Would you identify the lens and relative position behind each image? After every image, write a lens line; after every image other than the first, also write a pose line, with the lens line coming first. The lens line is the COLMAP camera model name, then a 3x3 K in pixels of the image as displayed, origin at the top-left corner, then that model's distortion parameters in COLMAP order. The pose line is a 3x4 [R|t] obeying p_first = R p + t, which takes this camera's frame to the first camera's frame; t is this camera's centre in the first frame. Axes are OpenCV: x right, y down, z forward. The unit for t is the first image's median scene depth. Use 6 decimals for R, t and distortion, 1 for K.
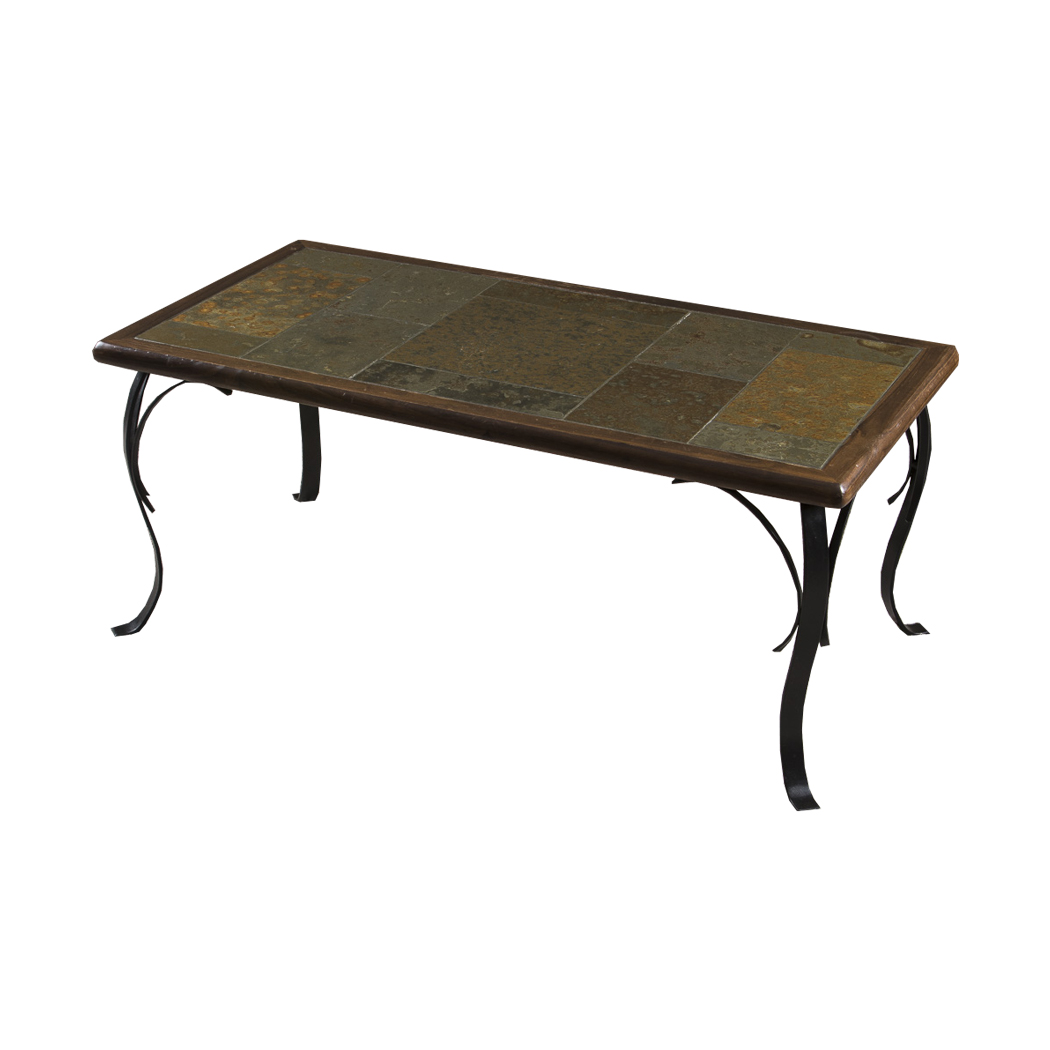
lens RADIAL K [[2013.4, 0, 517.1], [0, 2013.4, 524.8], [0, 0, 1]] dist [-0.003429, 0.000000]
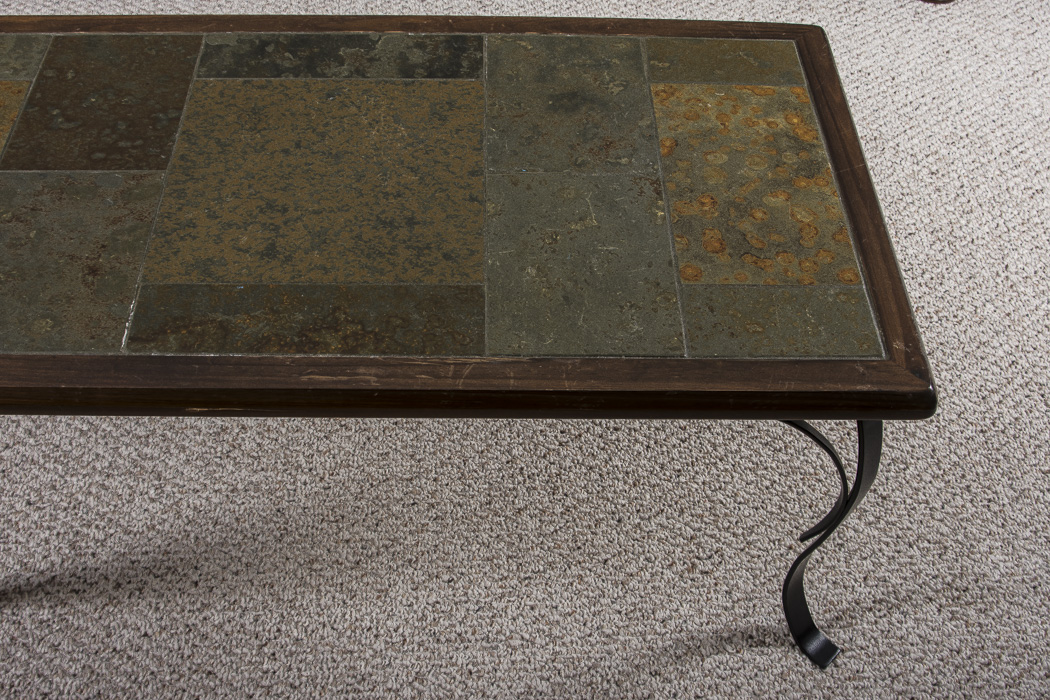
lens RADIAL K [[1295.3, 0, 517.7], [0, 1295.3, 358.5], [0, 0, 1]] dist [-0.130160, 0.000000]
pose [[-0.900330, 0.290508, -0.324055, 0.108860], [-0.222130, 0.333567, 0.916183, -0.490315], [0.374253, 0.896849, -0.235790, 1.189774]]
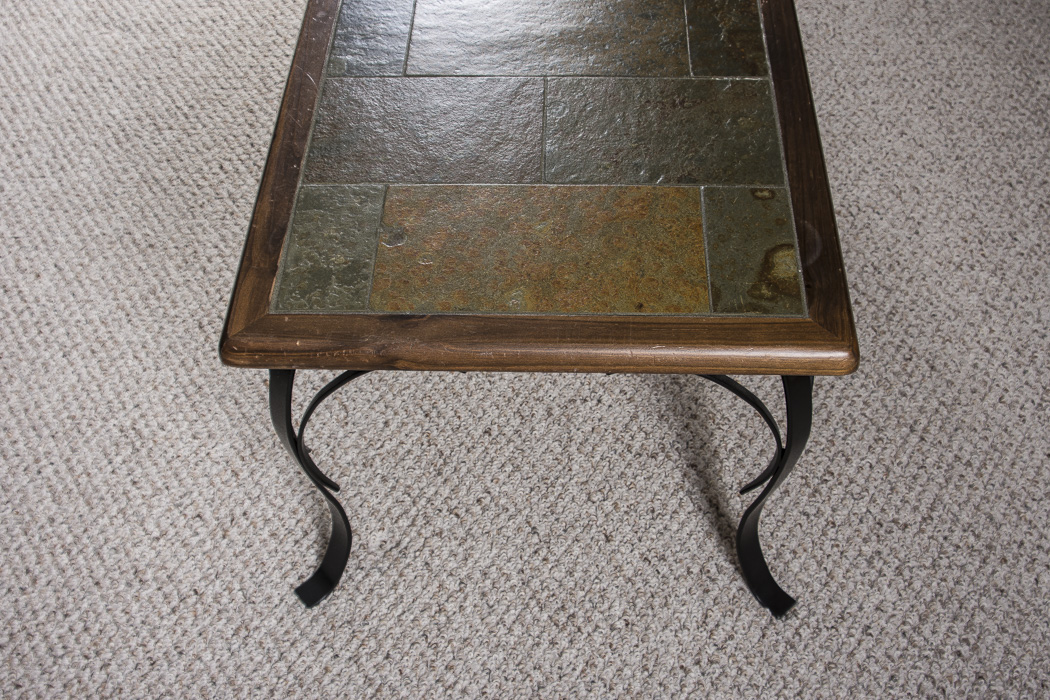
lens RADIAL K [[1295.3, 0, 531.7], [0, 1295.3, 356.7], [0, 0, 1]] dist [-0.130160, 0.000000]
pose [[0.393078, 0.680067, -0.618868, 0.428791], [-0.363193, 0.733149, 0.574965, -0.281166], [0.844737, -0.001237, 0.535180, 0.715915]]
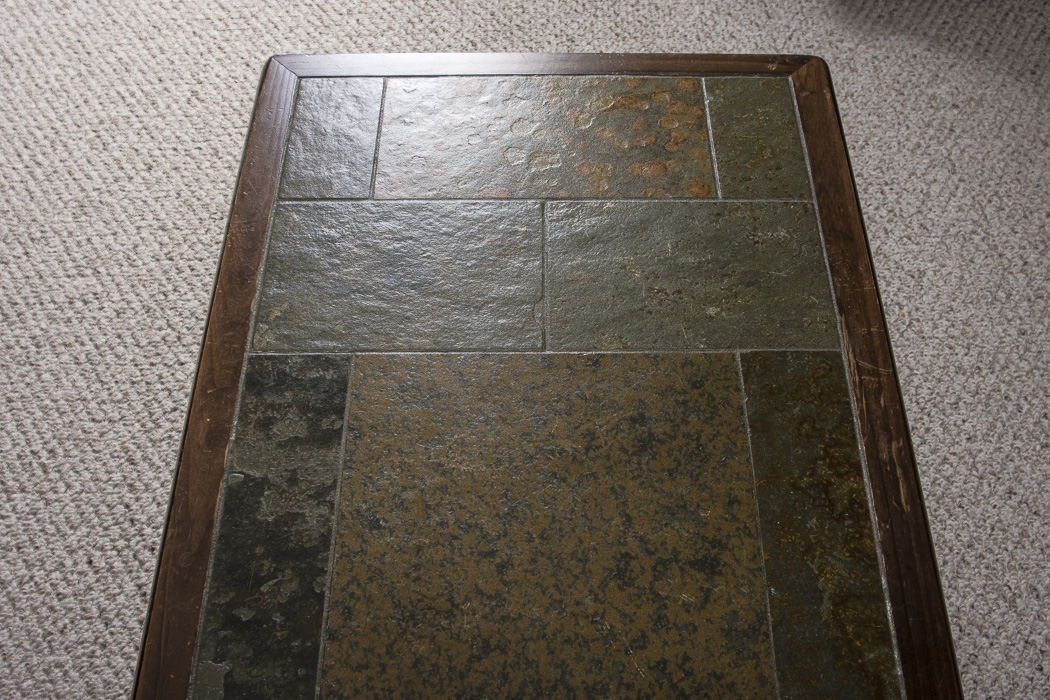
lens RADIAL K [[1295.3, 0, 530.0], [0, 1295.3, 350.6], [0, 0, 1]] dist [-0.130160, 0.000000]
pose [[0.416547, 0.694369, -0.586806, 0.171166], [-0.368477, 0.719026, 0.589259, -0.317771], [0.831092, -0.029230, 0.555367, 0.814113]]
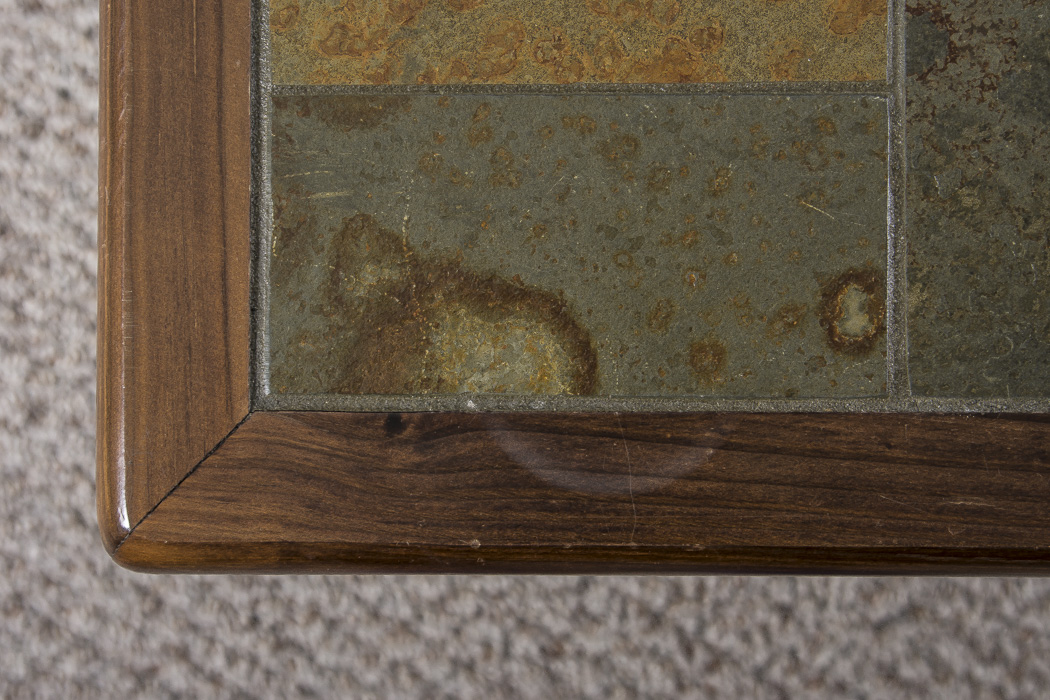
lens RADIAL K [[2253.7, 0, 527.3], [0, 2253.7, 355.5], [0, 0, 1]] dist [0.072879, 0.000000]
pose [[-0.906972, 0.420576, -0.022731, 0.182039], [-0.177268, -0.332209, 0.926398, -0.291643], [0.382069, 0.844247, 0.375859, 0.931618]]
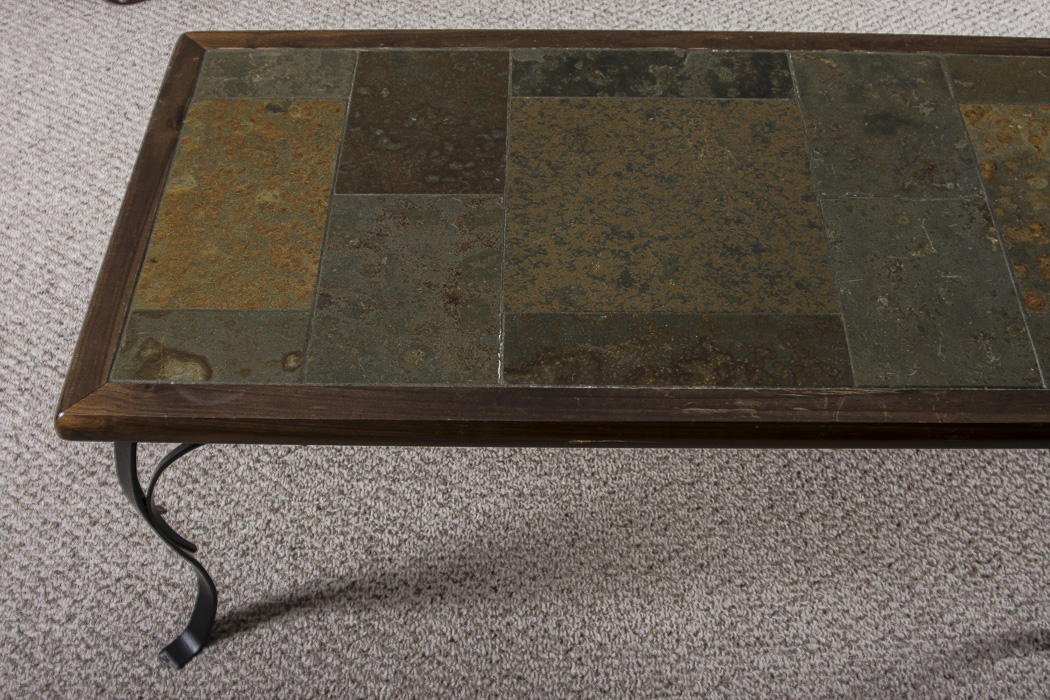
lens RADIAL K [[1295.3, 0, 524.9], [0, 1295.3, 358.6], [0, 0, 1]] dist [-0.130160, 0.000000]
pose [[-0.914056, 0.301831, -0.270924, 0.189576], [-0.180079, 0.296512, 0.937898, -0.489048], [0.363419, 0.906079, -0.216675, 1.134615]]
